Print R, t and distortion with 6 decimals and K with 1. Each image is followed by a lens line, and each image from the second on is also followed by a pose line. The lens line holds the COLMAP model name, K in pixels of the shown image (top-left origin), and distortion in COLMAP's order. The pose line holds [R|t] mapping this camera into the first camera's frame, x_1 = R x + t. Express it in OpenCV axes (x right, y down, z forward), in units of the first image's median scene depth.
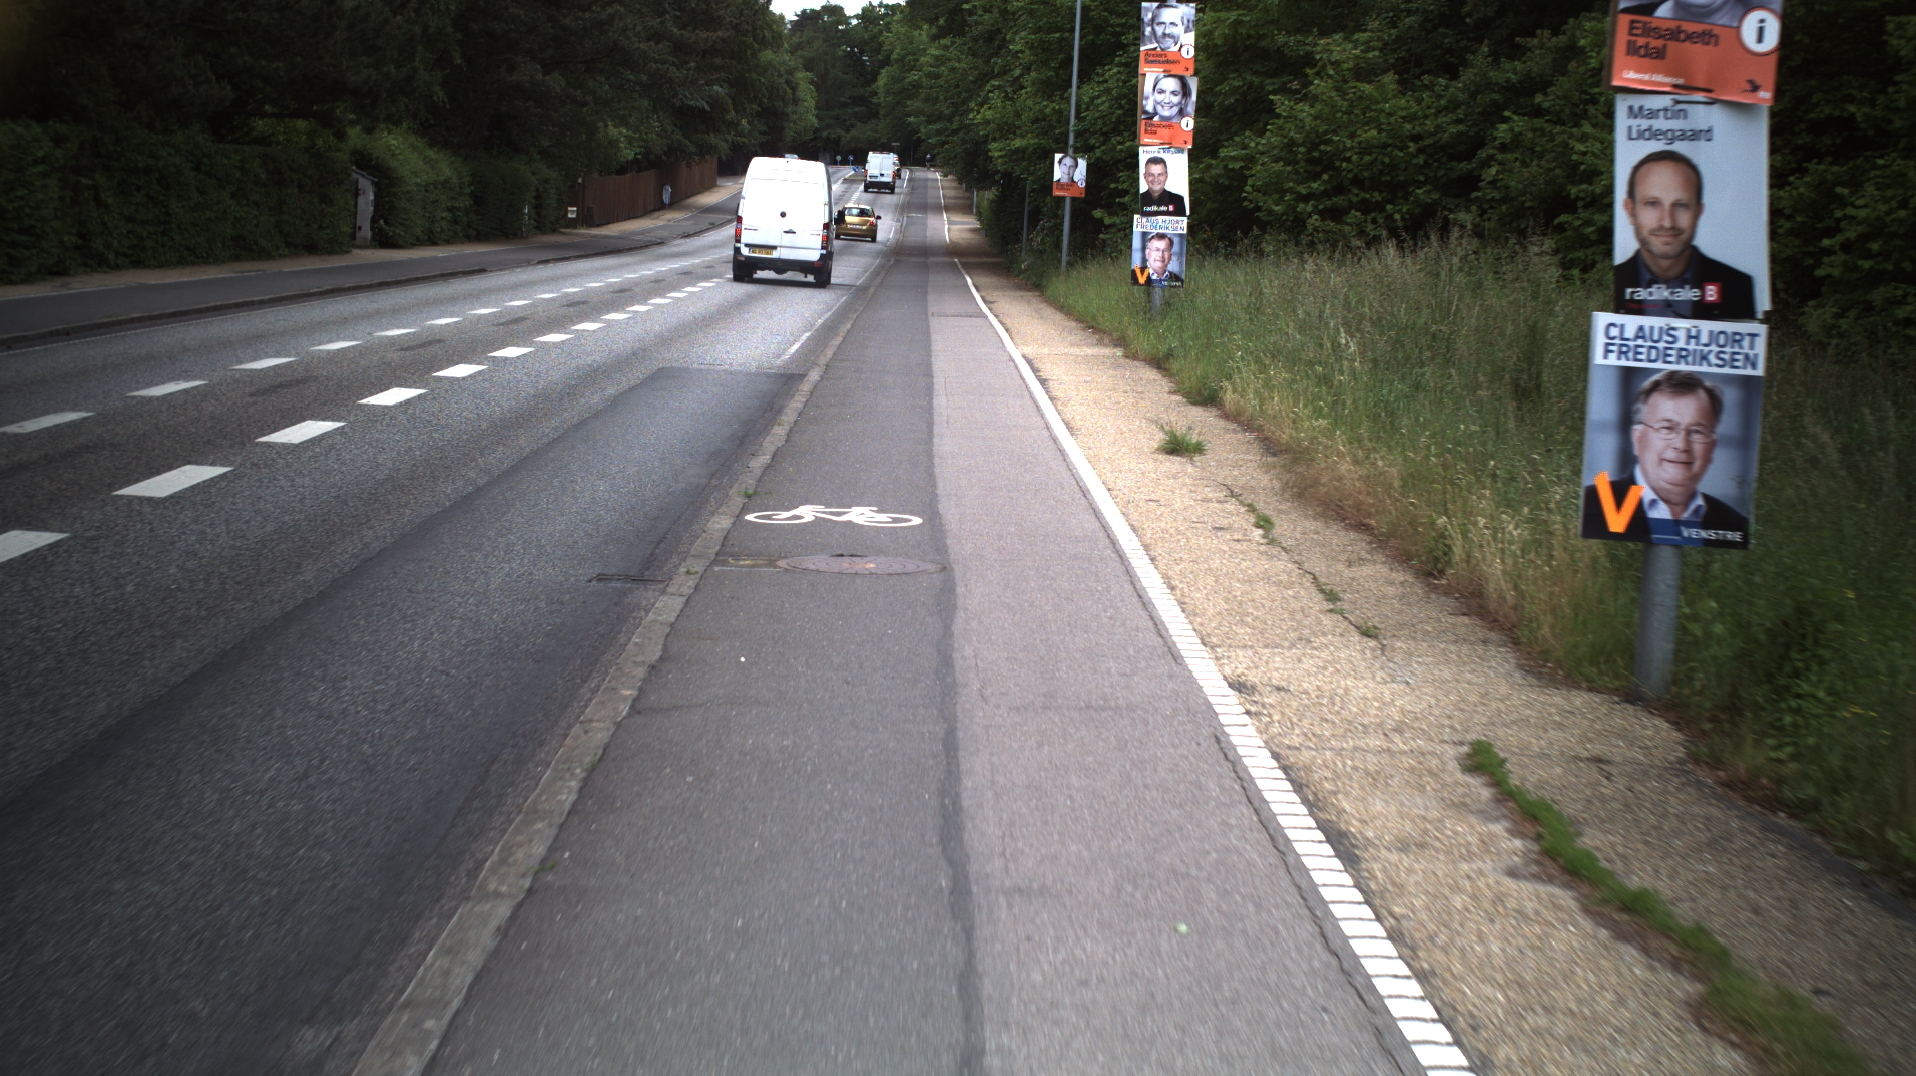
lens RADIAL K [[3223.4, 0, 958.0], [0, 3223.4, 538.0], [0, 0, 1]] dist [-0.279734, 0.412658]
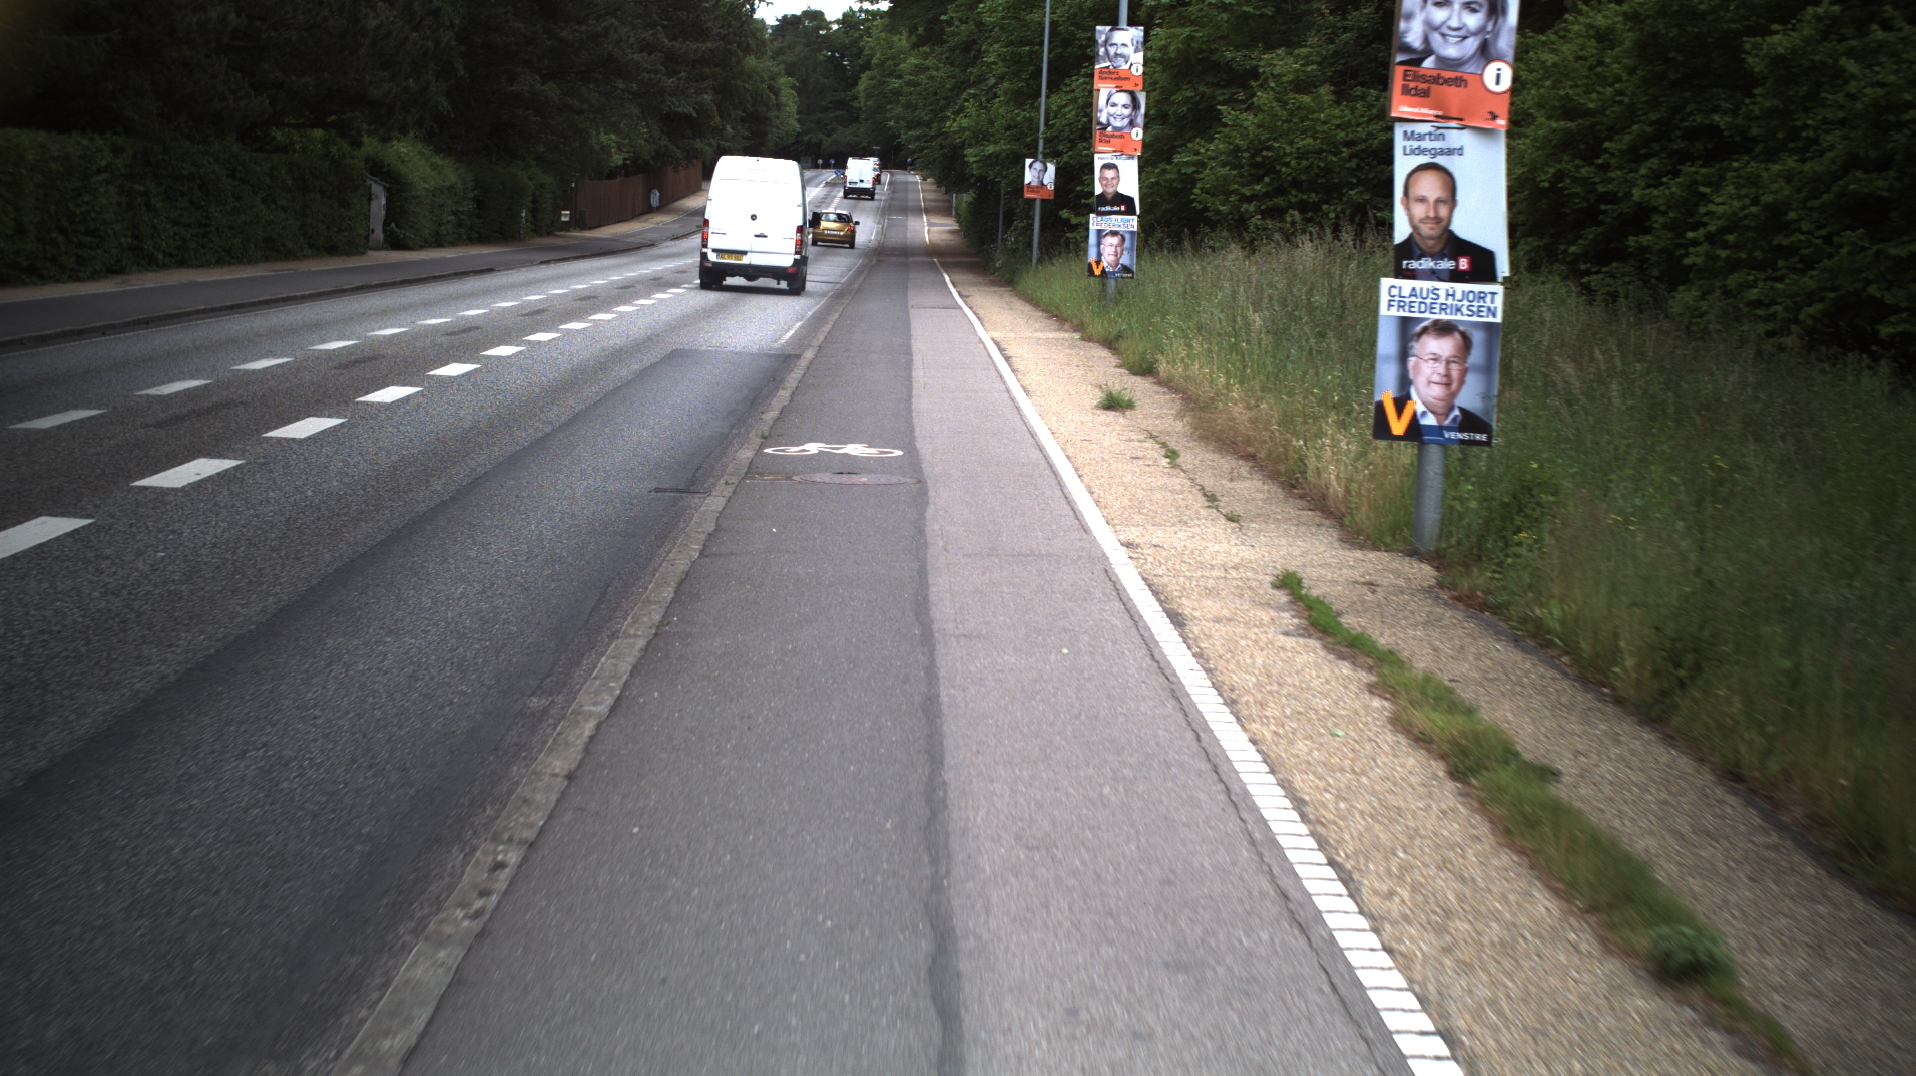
lens RADIAL K [[3223.4, 0, 958.0], [0, 3223.4, 538.0], [0, 0, 1]] dist [-0.279734, 0.412658]
pose [[0.999975, -0.004411, 0.005574, 0.000987], [0.004416, 0.999990, -0.000812, 0.008408], [-0.005571, 0.000836, 0.999984, -0.078253]]
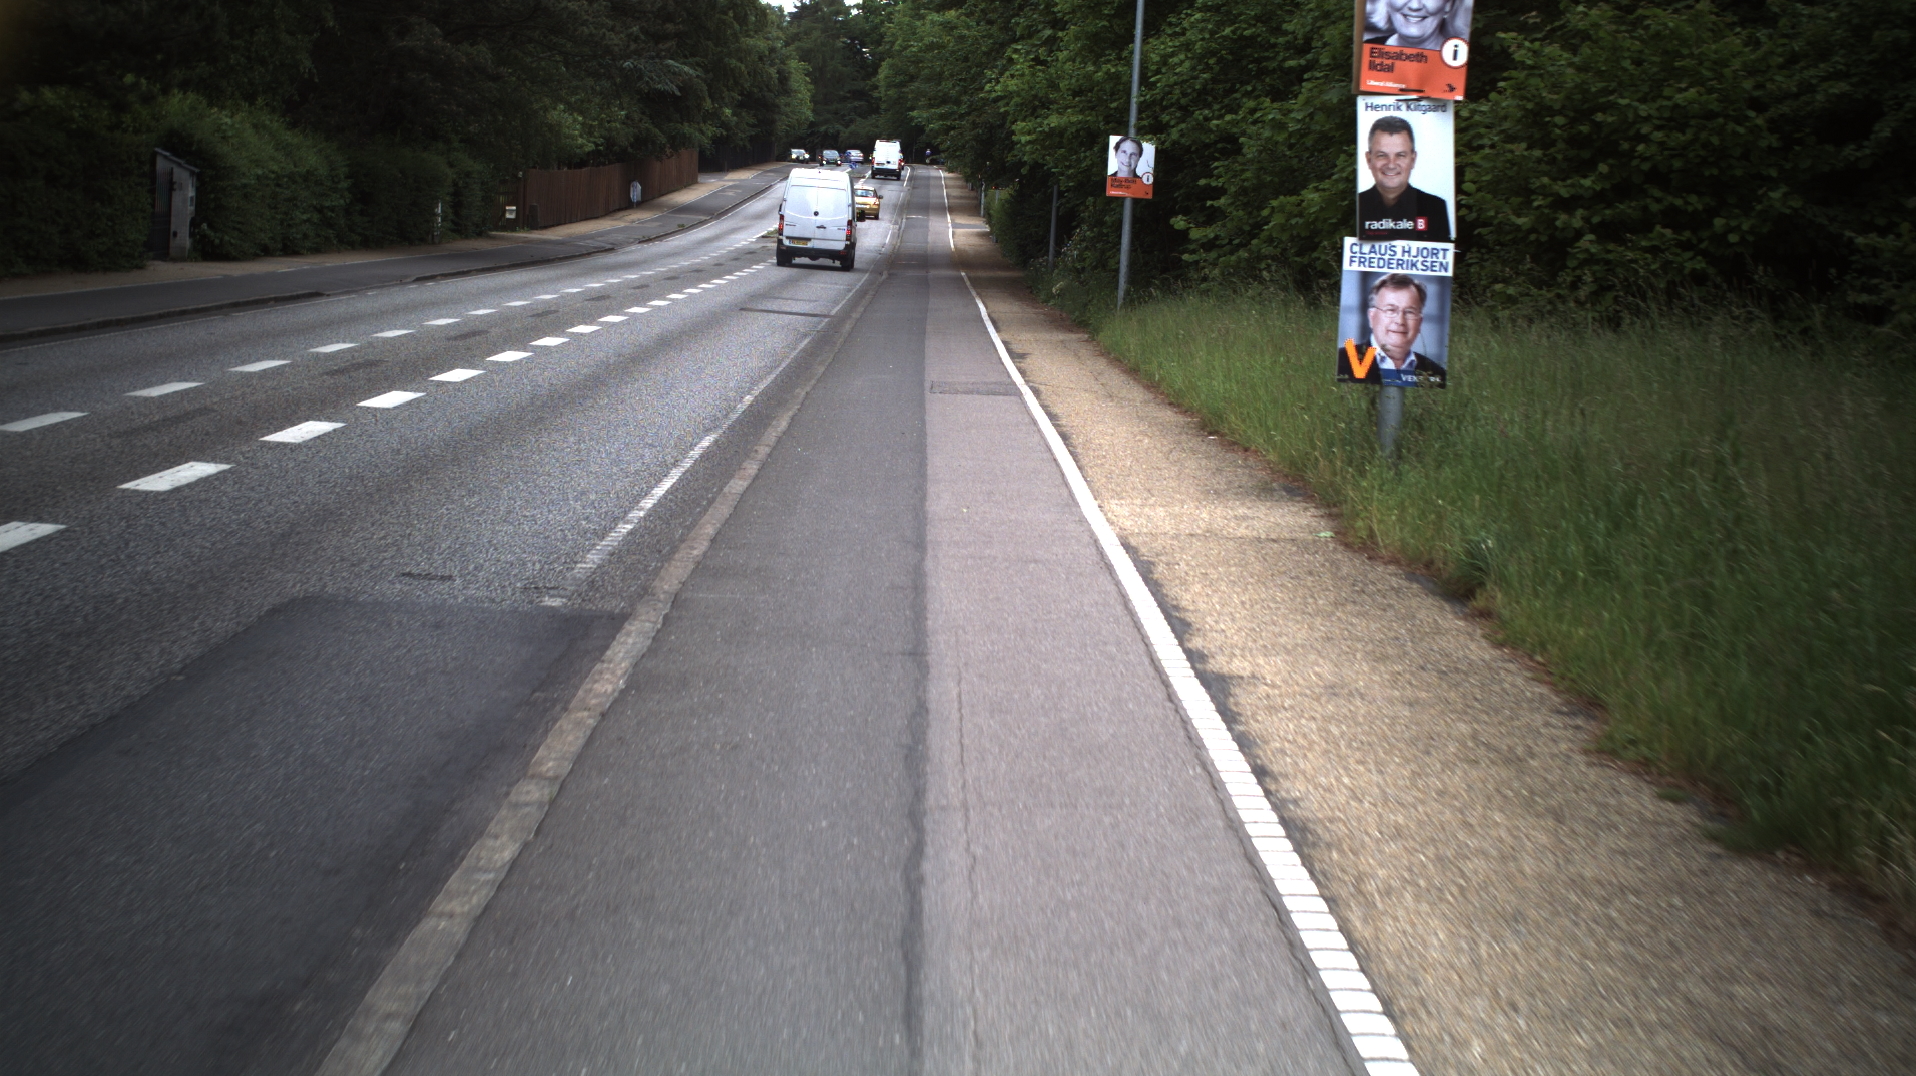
lens RADIAL K [[3223.4, 0, 958.0], [0, 3223.4, 538.0], [0, 0, 1]] dist [-0.279734, 0.412658]
pose [[0.999980, 0.006340, -0.000269, -0.002141], [-0.006340, 0.999980, 0.000149, -0.033202], [0.000270, -0.000147, 1.000000, 0.312204]]
